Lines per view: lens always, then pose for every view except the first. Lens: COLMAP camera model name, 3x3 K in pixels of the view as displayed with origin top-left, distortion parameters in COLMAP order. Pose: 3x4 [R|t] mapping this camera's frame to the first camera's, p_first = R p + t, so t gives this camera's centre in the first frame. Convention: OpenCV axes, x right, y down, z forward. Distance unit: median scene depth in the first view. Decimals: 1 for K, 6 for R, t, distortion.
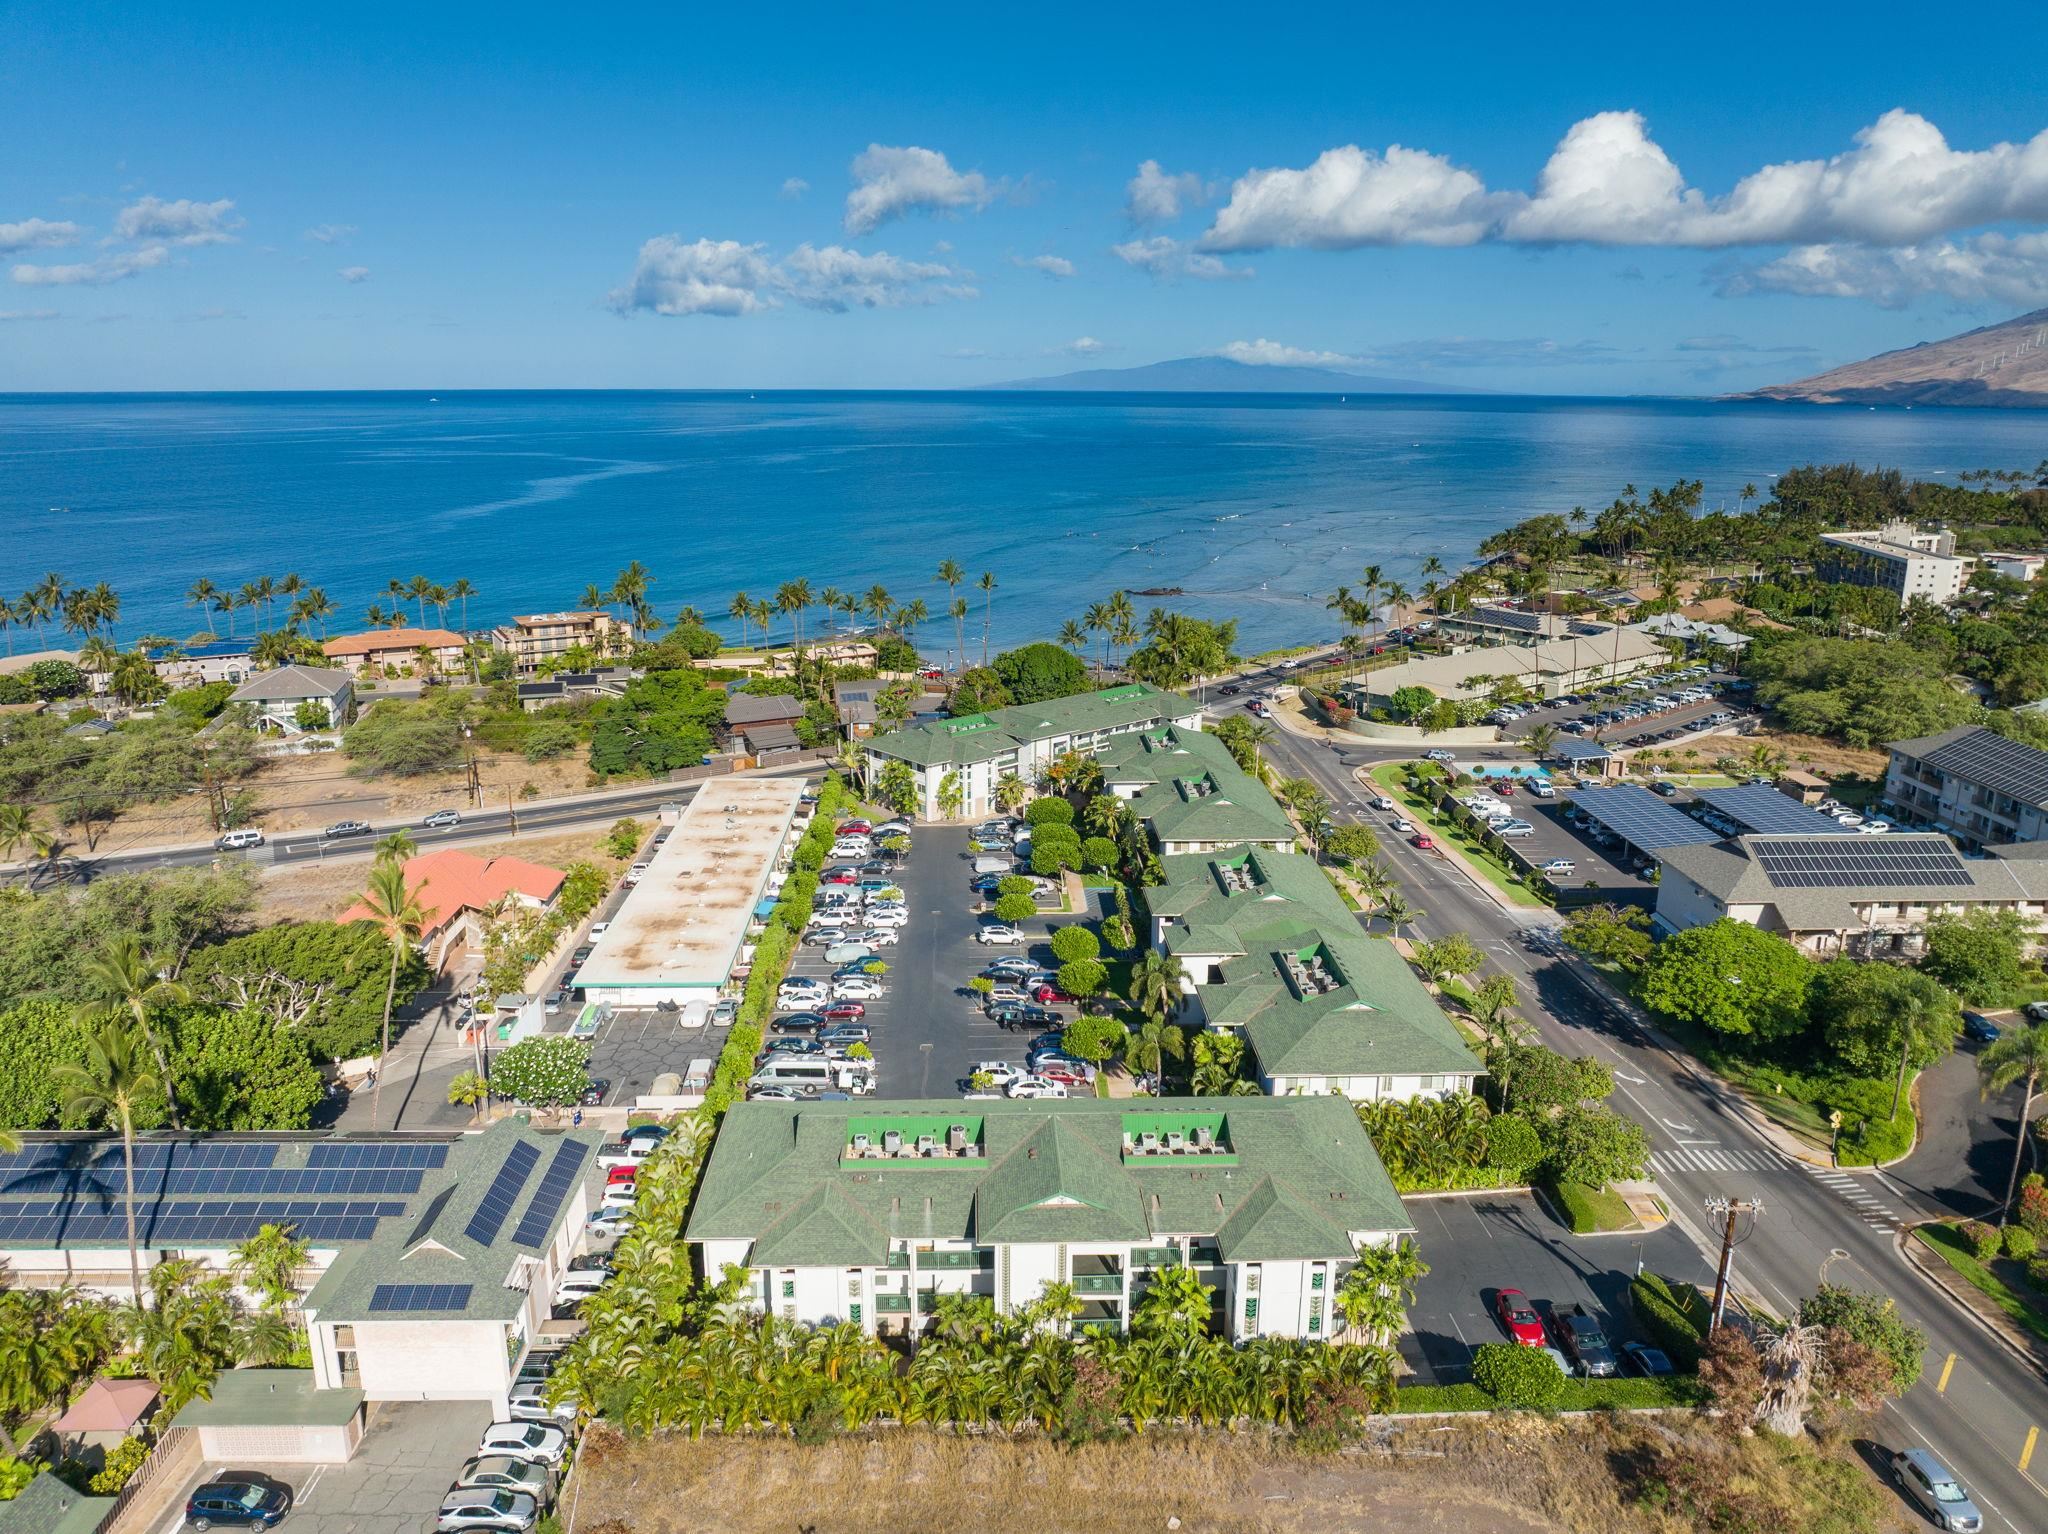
lens RADIAL K [[1496.3, 0, 1024.0], [0, 1496.3, 767.0], [0, 0, 1]] dist [-0.037700, -0.002254]
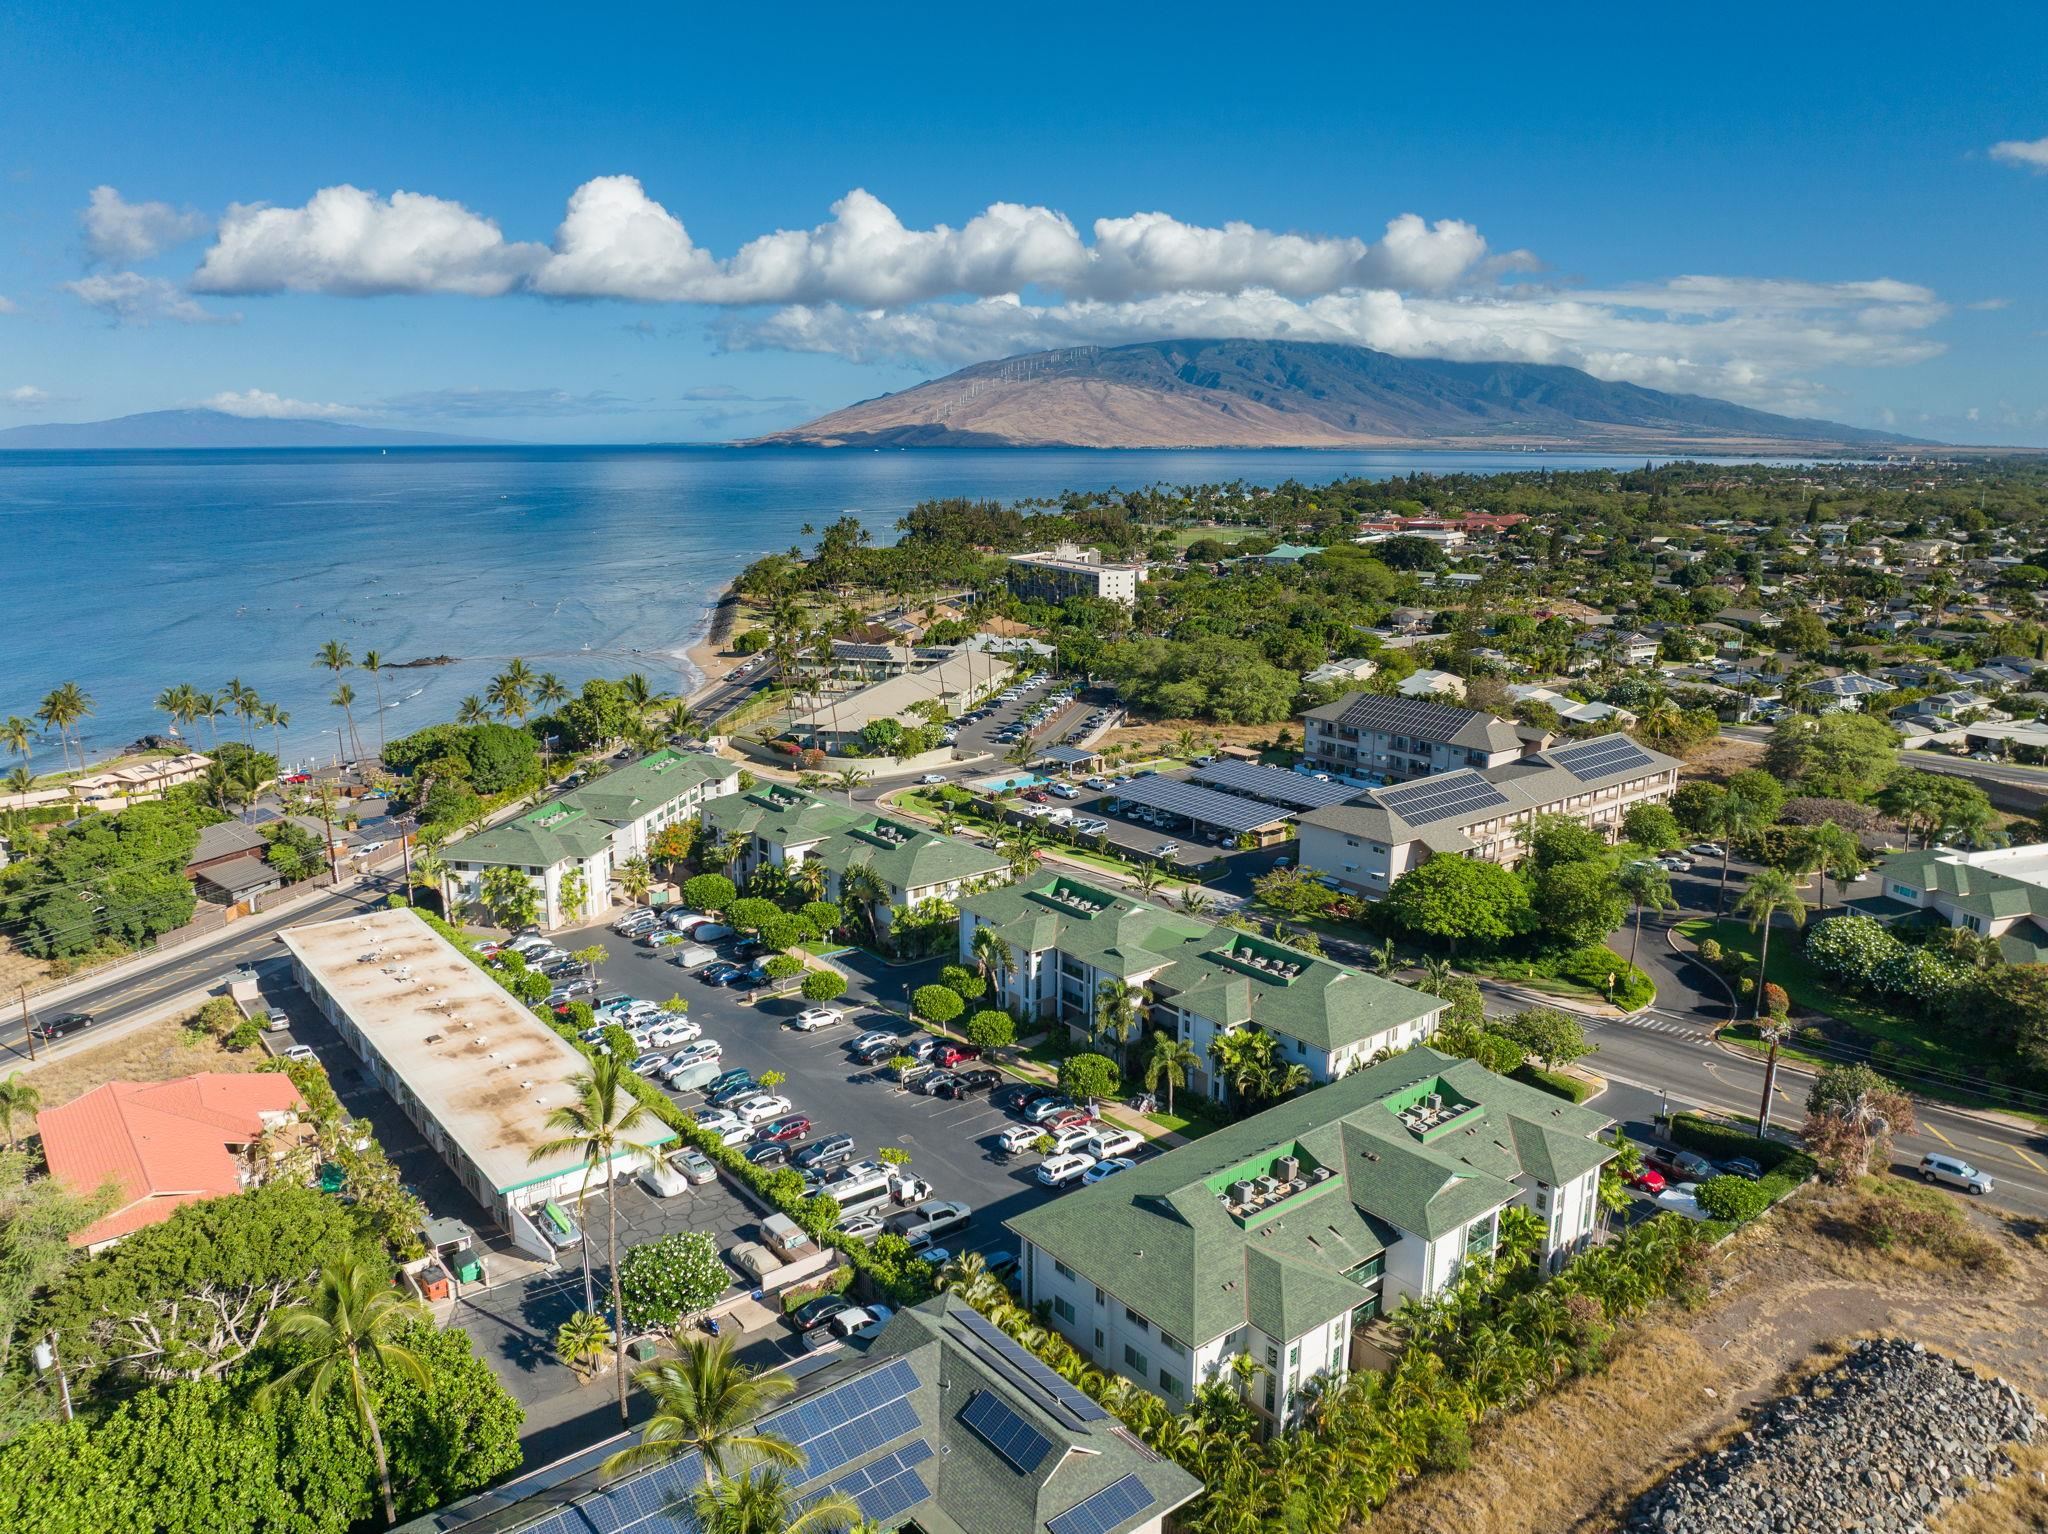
lens RADIAL K [[1496.3, 0, 1024.0], [0, 1496.3, 767.0], [0, 0, 1]] dist [-0.037700, -0.002254]
pose [[0.788390, -0.136514, 0.599837, -0.069358], [0.155829, 0.987583, 0.019948, -0.006238], [-0.595112, 0.077745, 0.799873, 0.025656]]
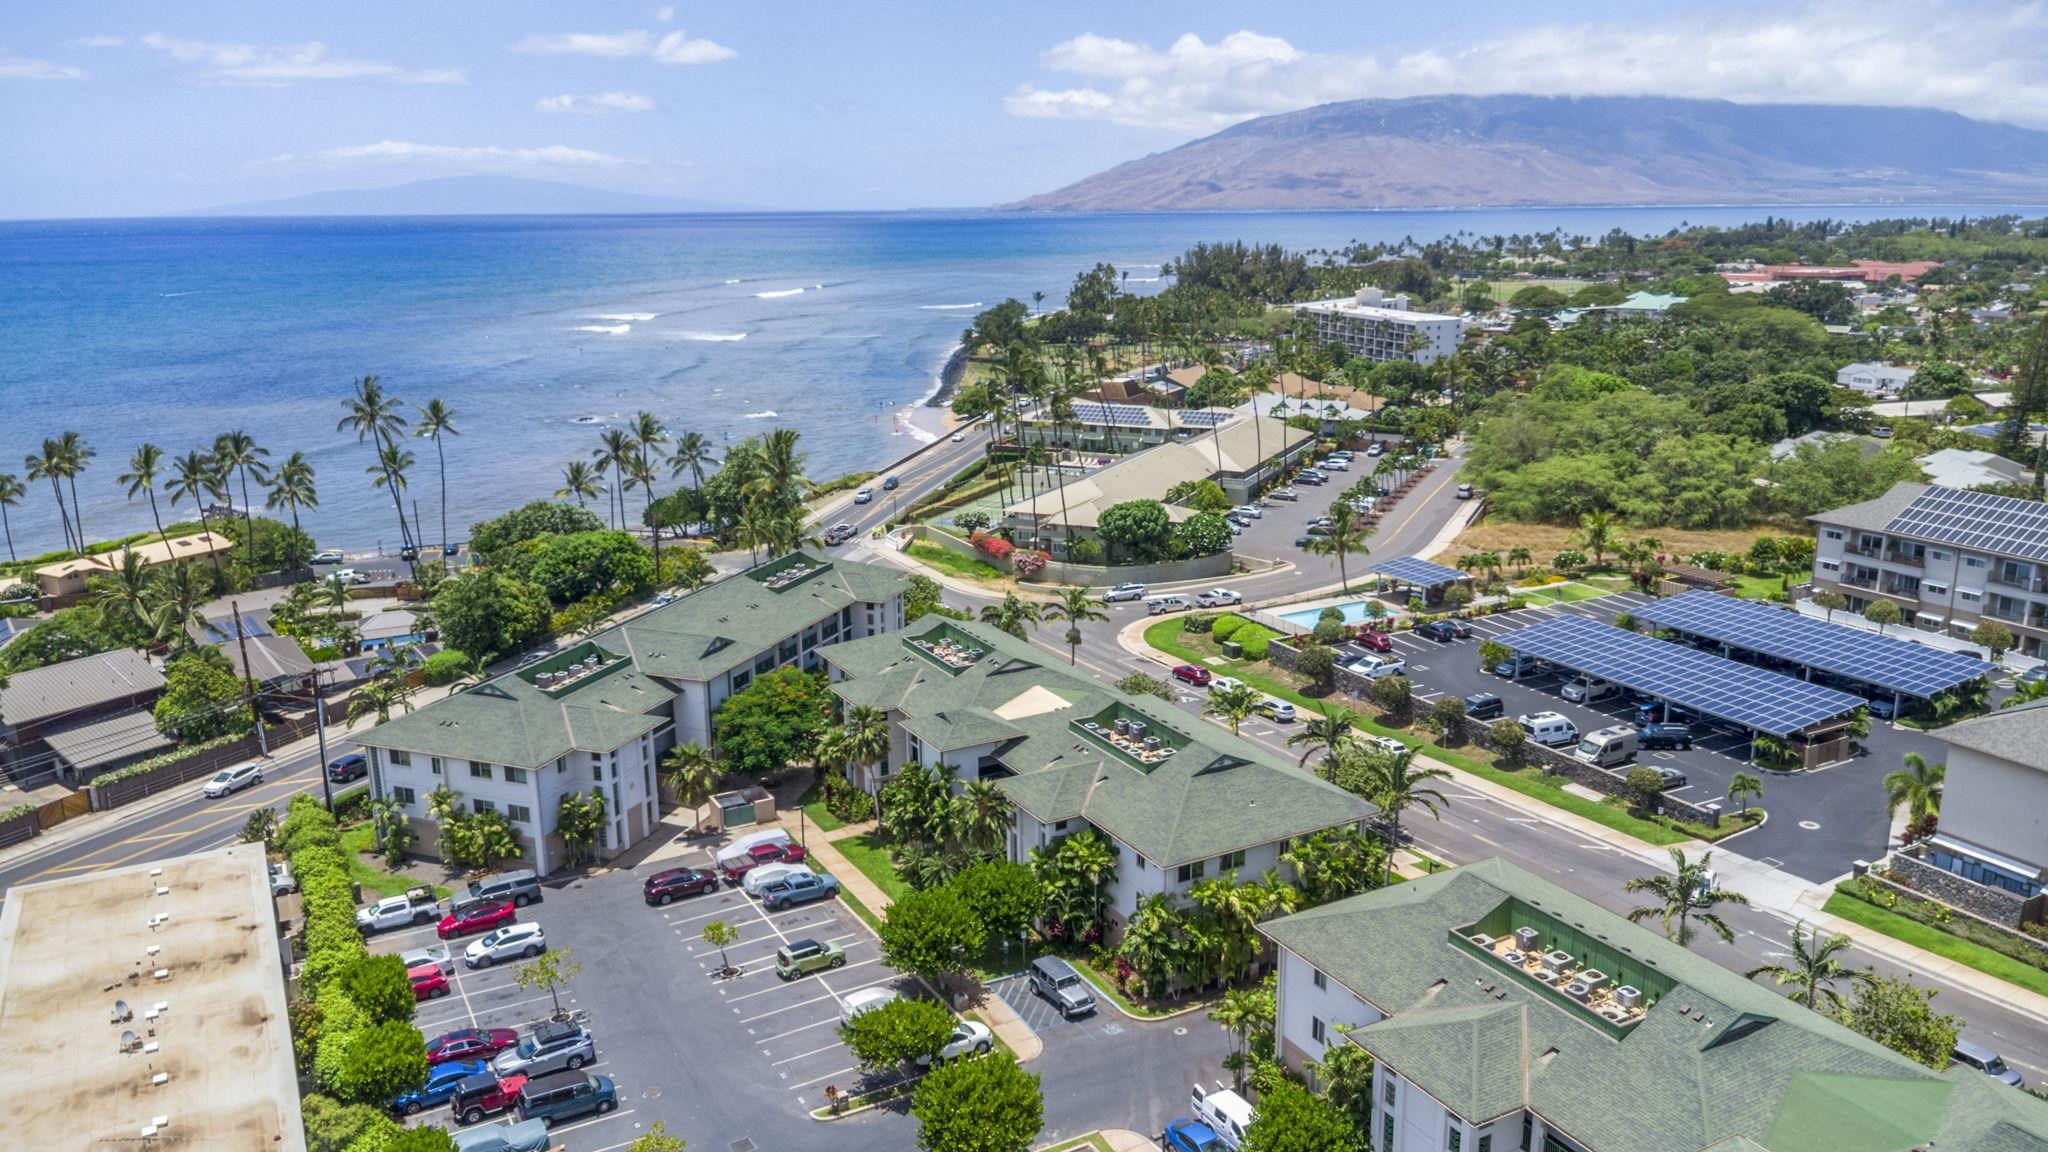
lens RADIAL K [[1465.8, 0, 1024.0], [0, 1465.8, 576.0], [0, 0, 1]] dist [-0.000944, -0.003432]
pose [[0.883287, -0.125728, 0.451660, -0.023796], [0.130626, 0.991220, 0.020467, -0.010333], [-0.450268, 0.040920, 0.891955, 0.097193]]
